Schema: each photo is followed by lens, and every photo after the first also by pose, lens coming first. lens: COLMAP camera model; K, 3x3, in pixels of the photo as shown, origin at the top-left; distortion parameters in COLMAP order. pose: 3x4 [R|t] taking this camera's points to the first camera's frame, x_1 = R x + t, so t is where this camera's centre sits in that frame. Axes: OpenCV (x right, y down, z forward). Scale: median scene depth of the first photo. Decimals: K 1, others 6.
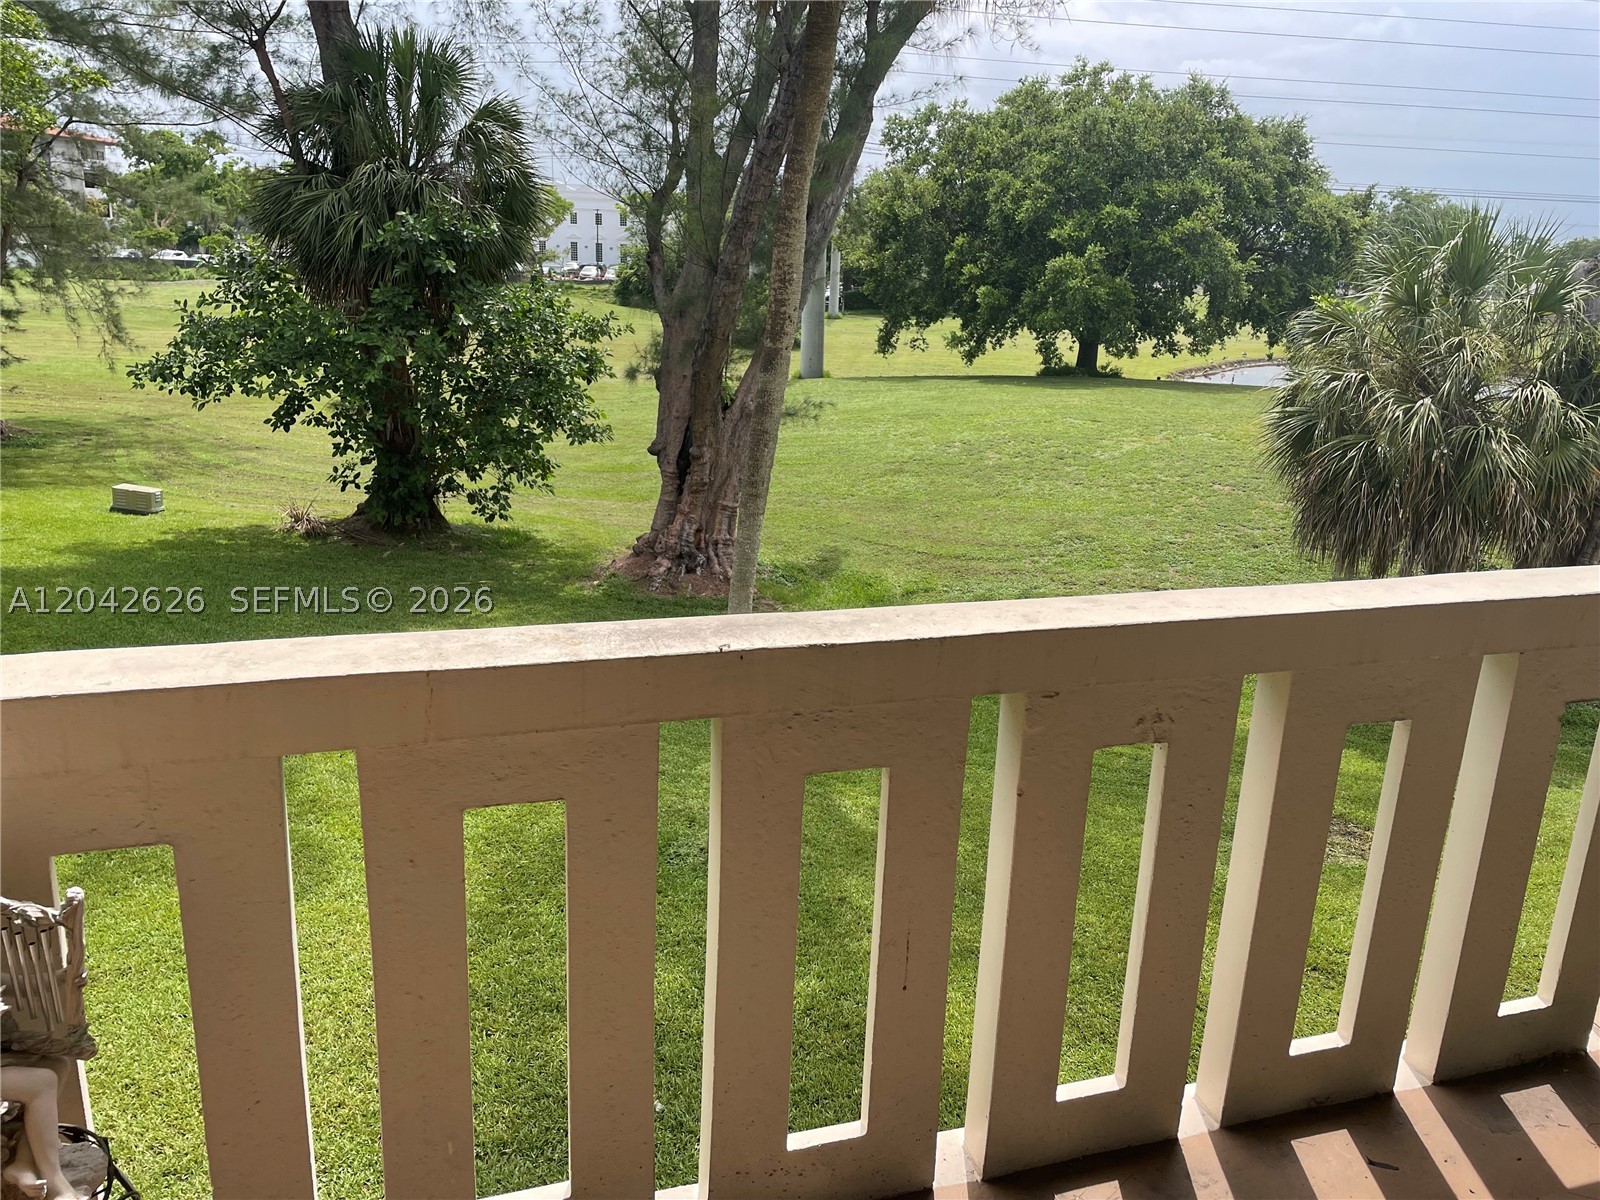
lens RADIAL K [[1209.2, 0, 800.0], [0, 1209.2, 594.8], [0, 0, 1]] dist [0.015954, 0.011426]
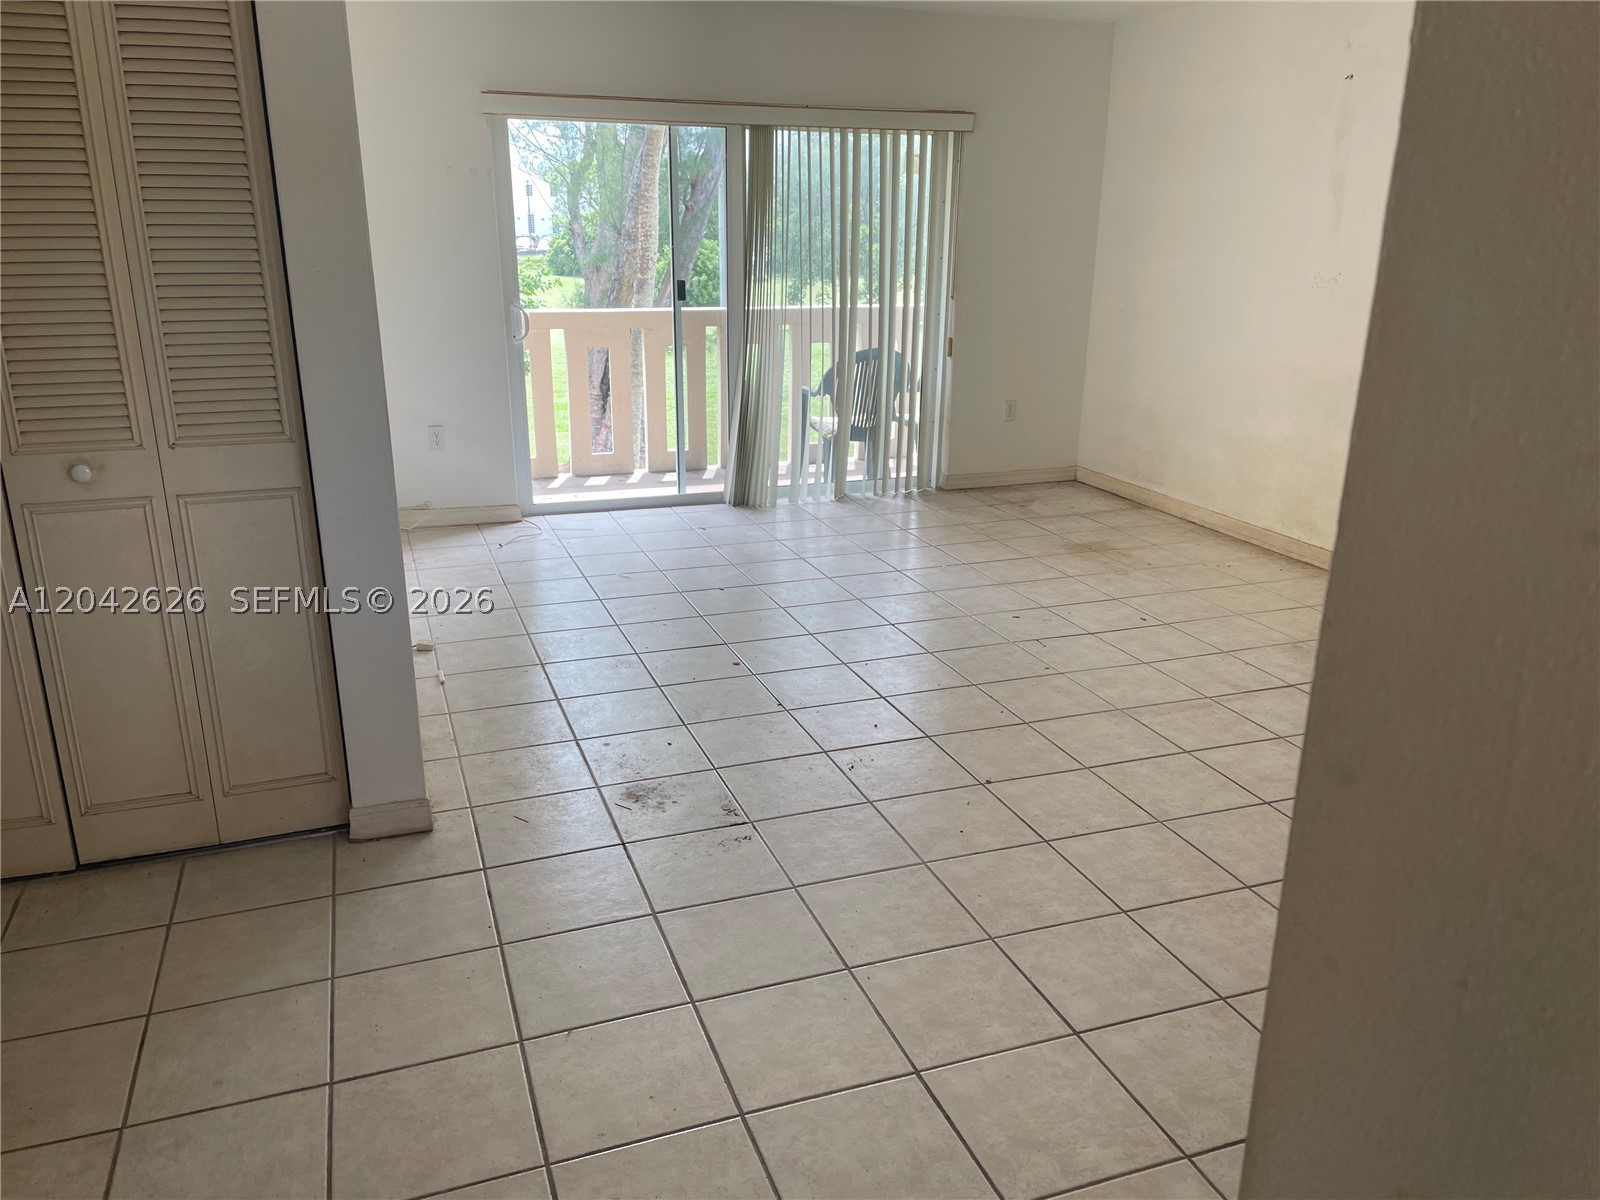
lens RADIAL K [[1209.2, 0, 797.3], [0, 1209.2, 605.2], [0, 0, 1]] dist [0.015954, 0.011426]
pose [[0.998438, -0.041867, 0.036991, 0.046893], [0.040569, 0.998558, 0.035165, 0.080370], [-0.038410, -0.033610, 0.998697, -0.278462]]
